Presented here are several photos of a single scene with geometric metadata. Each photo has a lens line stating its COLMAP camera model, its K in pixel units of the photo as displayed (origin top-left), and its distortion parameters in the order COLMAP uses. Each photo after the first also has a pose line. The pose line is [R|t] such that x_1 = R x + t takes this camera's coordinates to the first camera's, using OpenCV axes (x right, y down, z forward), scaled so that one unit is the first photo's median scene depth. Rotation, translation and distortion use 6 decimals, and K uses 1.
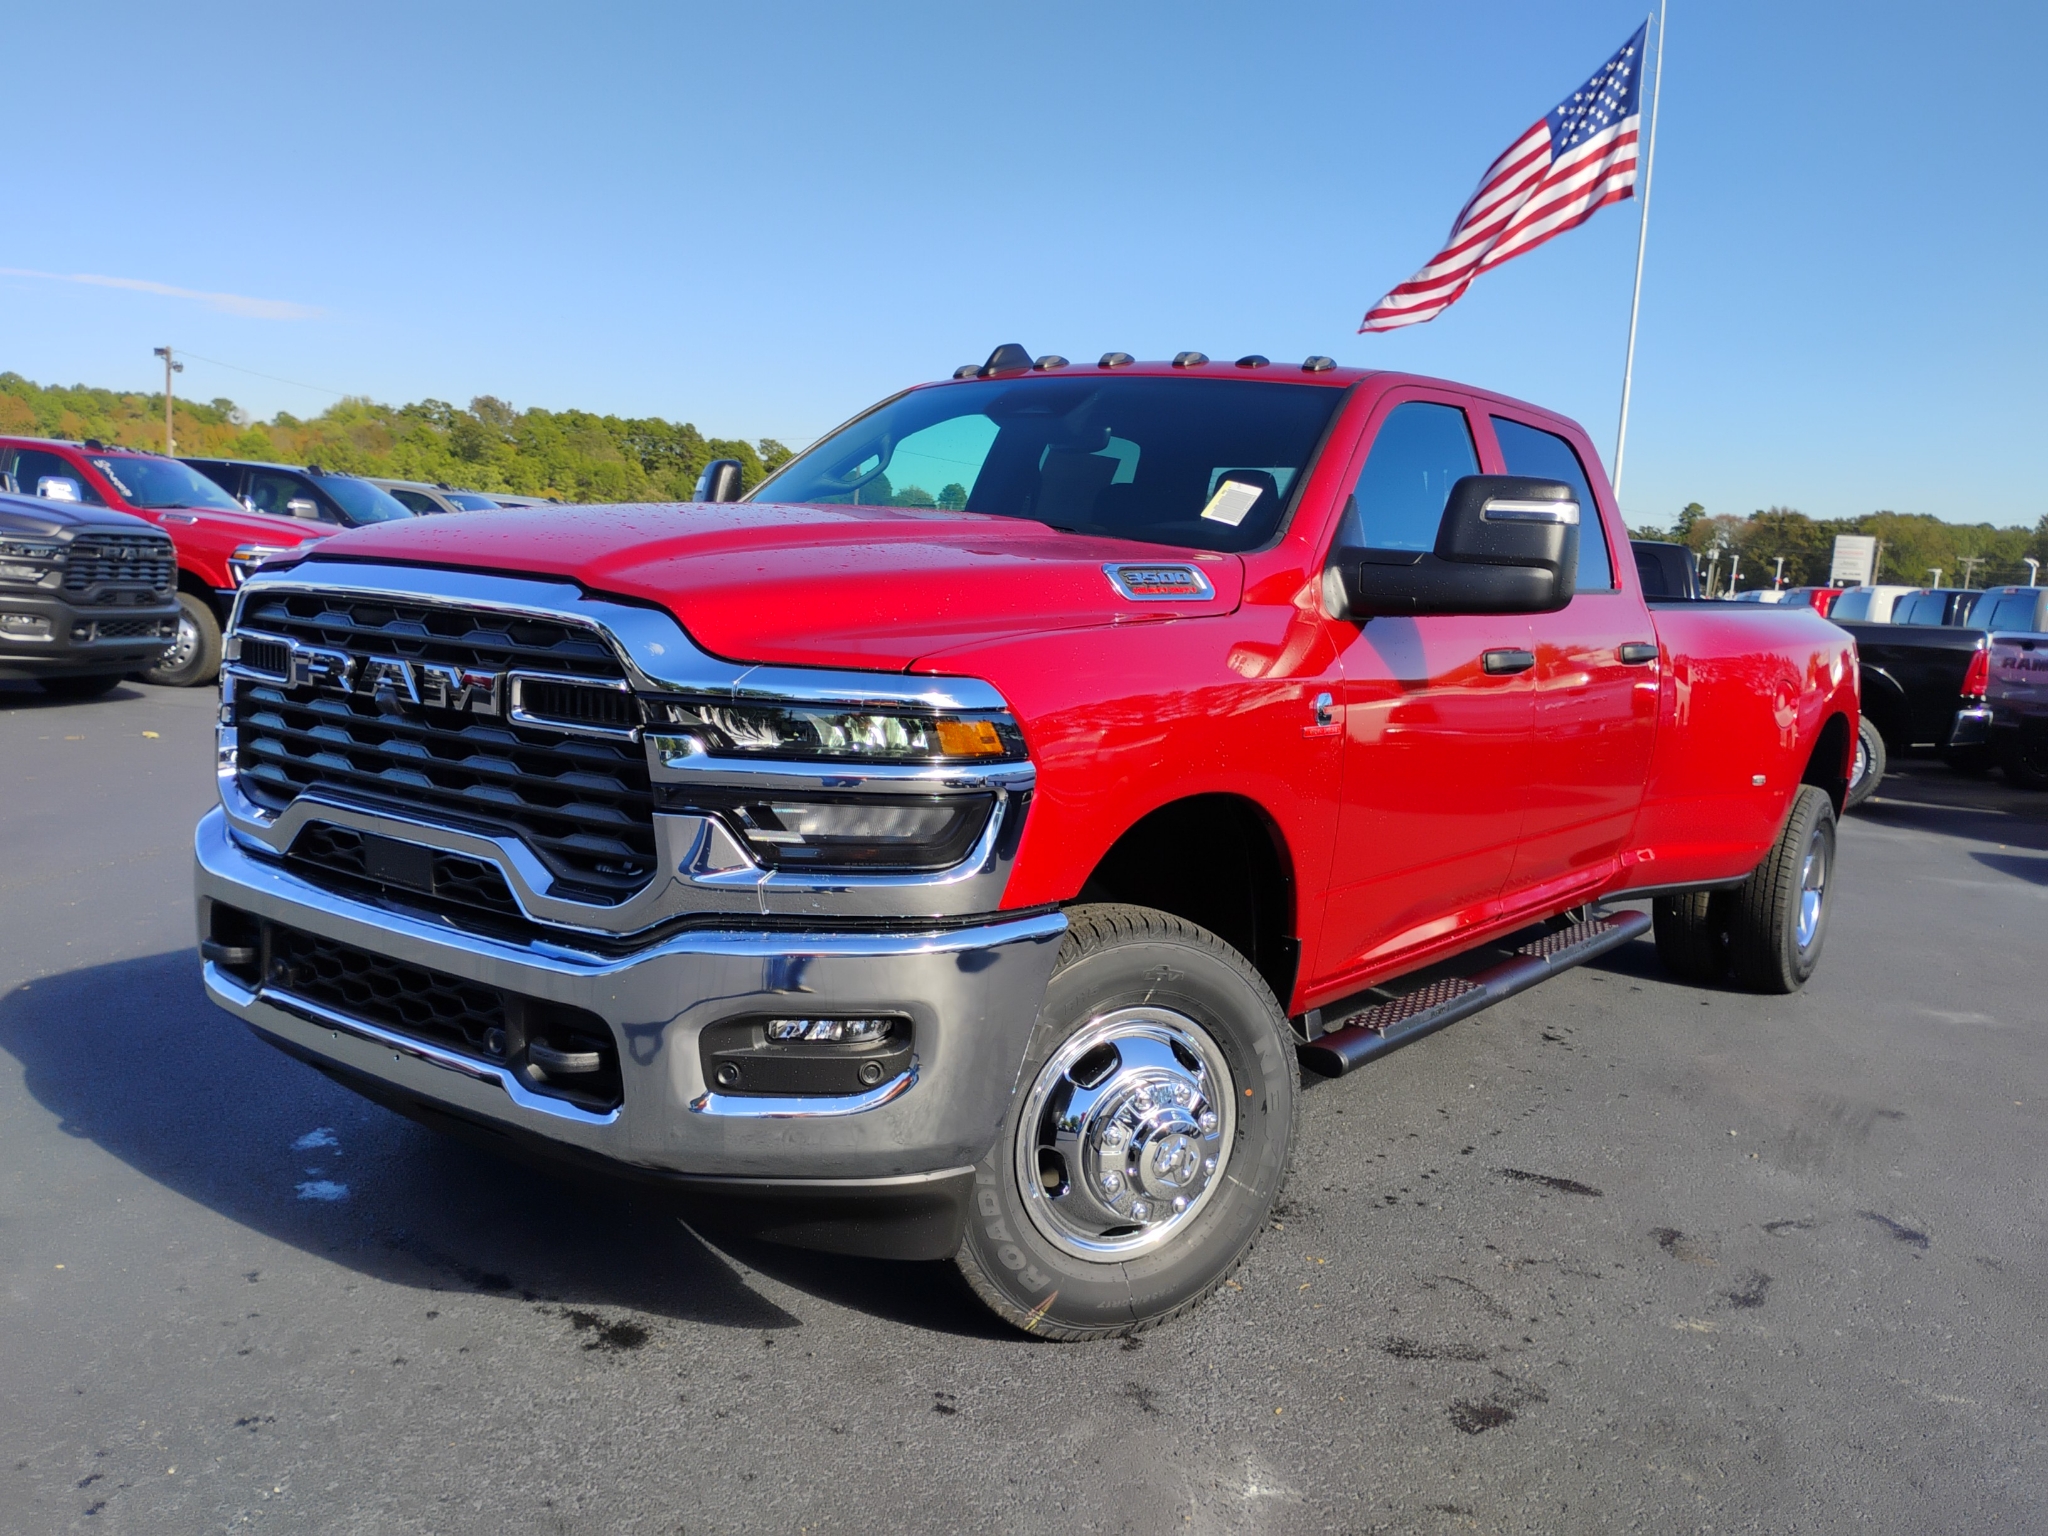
lens RADIAL K [[1876.5, 0, 1027.1], [0, 1876.5, 709.5], [0, 0, 1]] dist [0.089910, -0.312086]
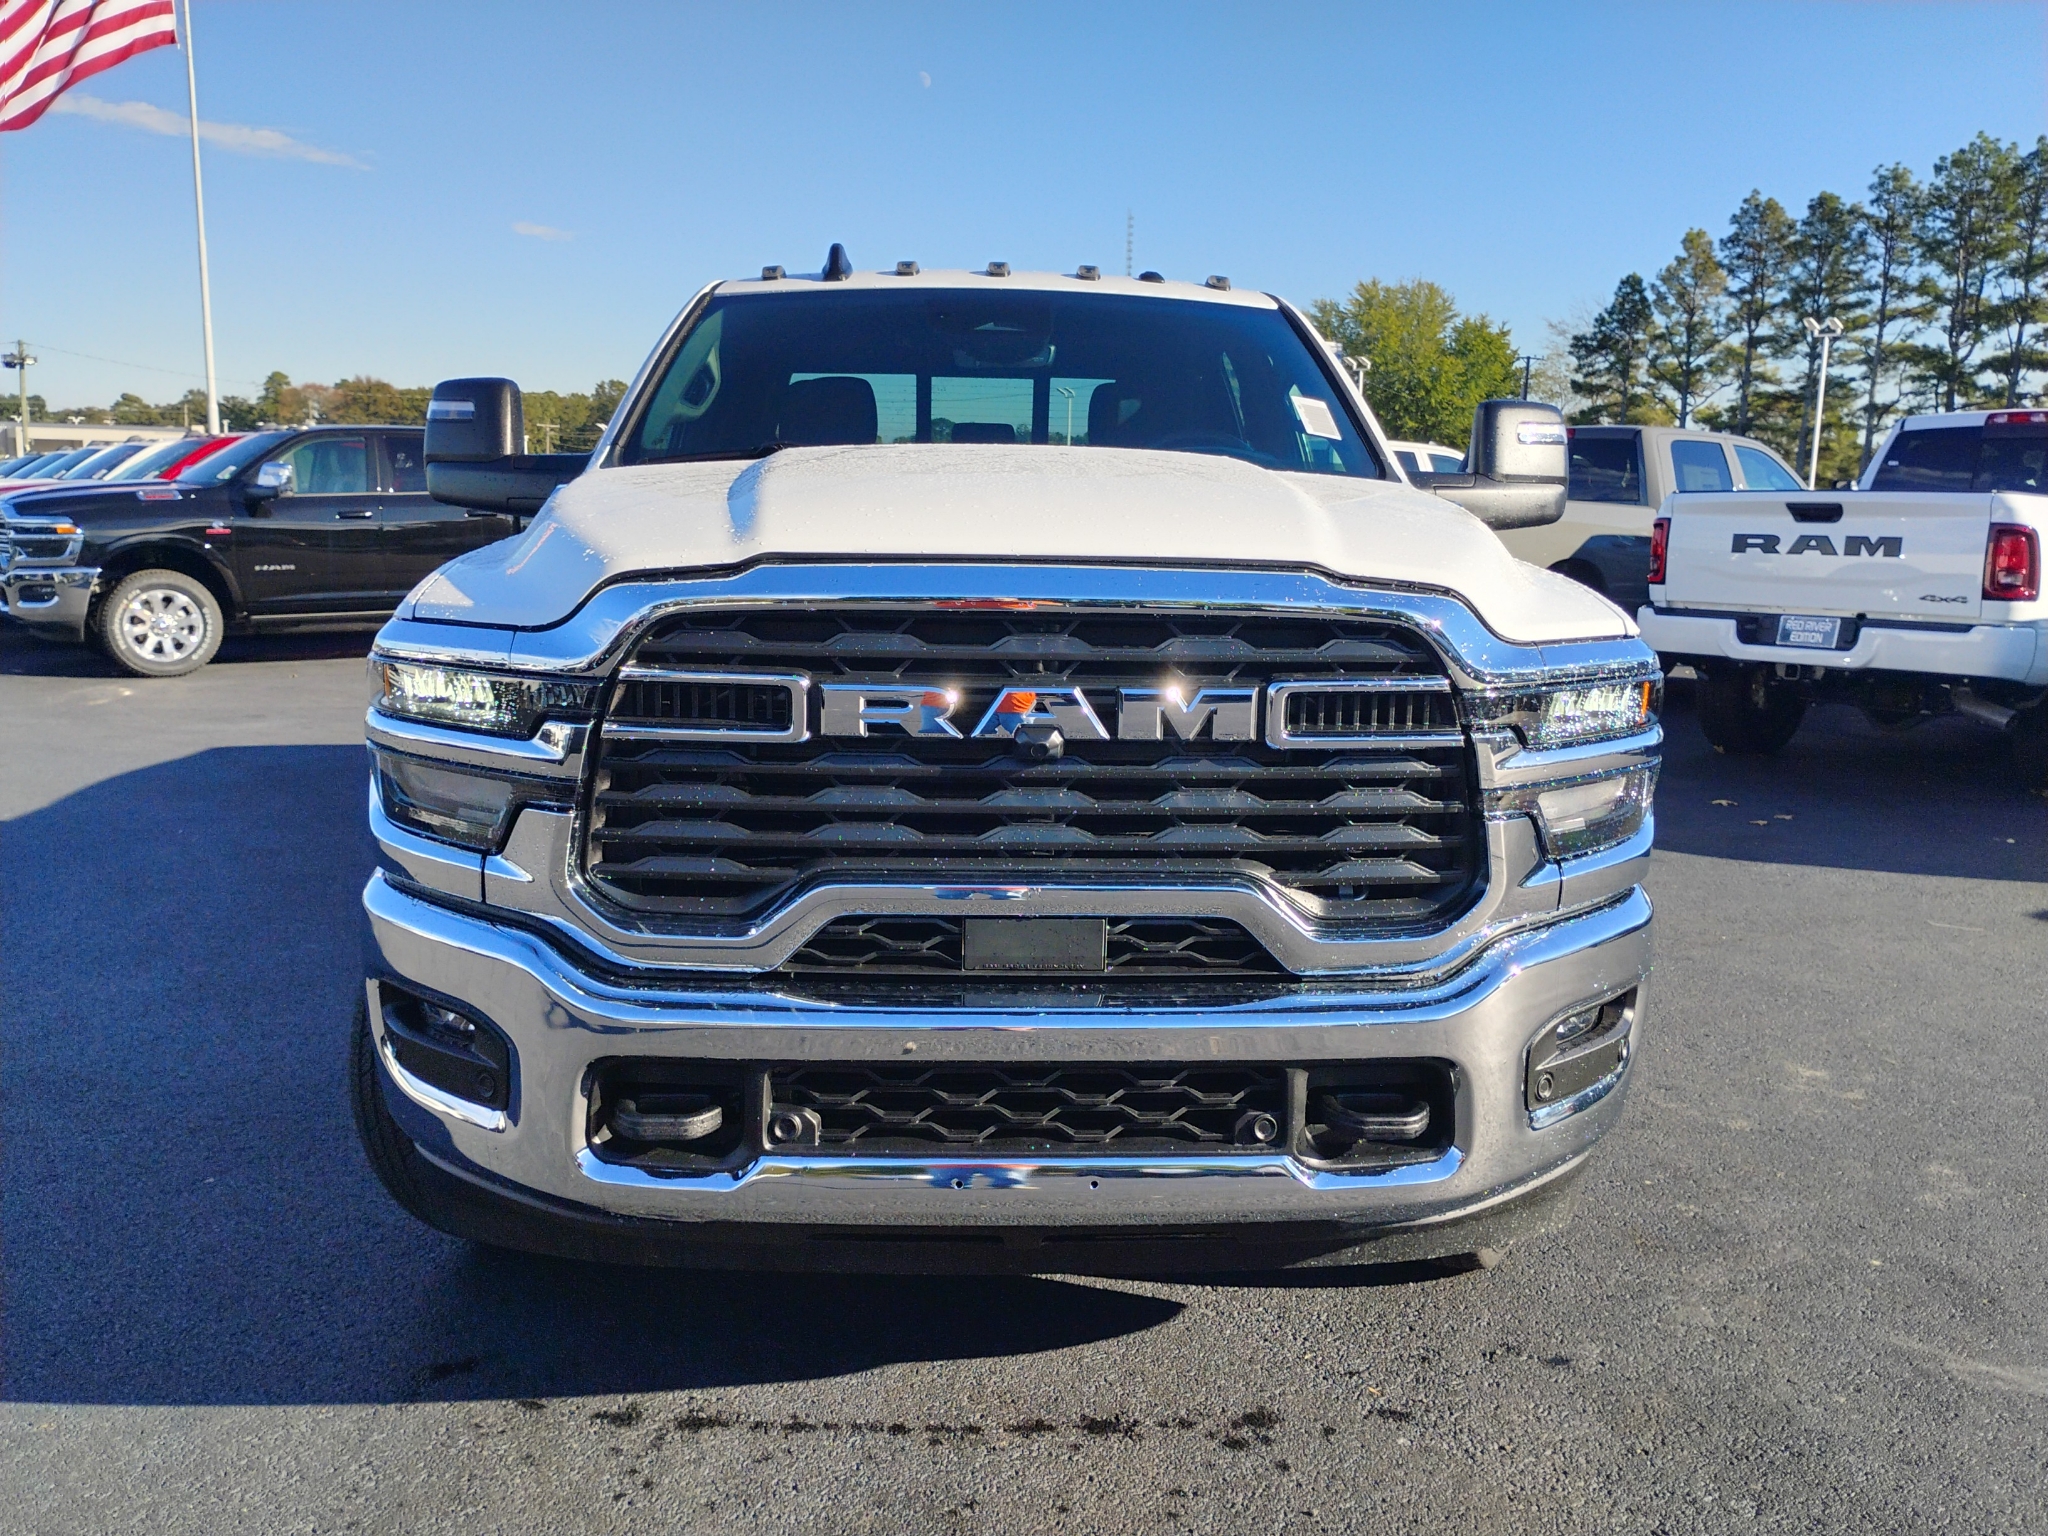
lens RADIAL K [[1690.1, 0, 1024.0], [0, 1690.1, 768.0], [0, 0, 1]] dist [0.069136, -0.099244]
pose [[0.735604, -0.157146, 0.658933, -0.837033], [0.079137, 0.985995, 0.146801, -0.099675], [-0.672774, -0.055841, 0.737738, 0.526688]]
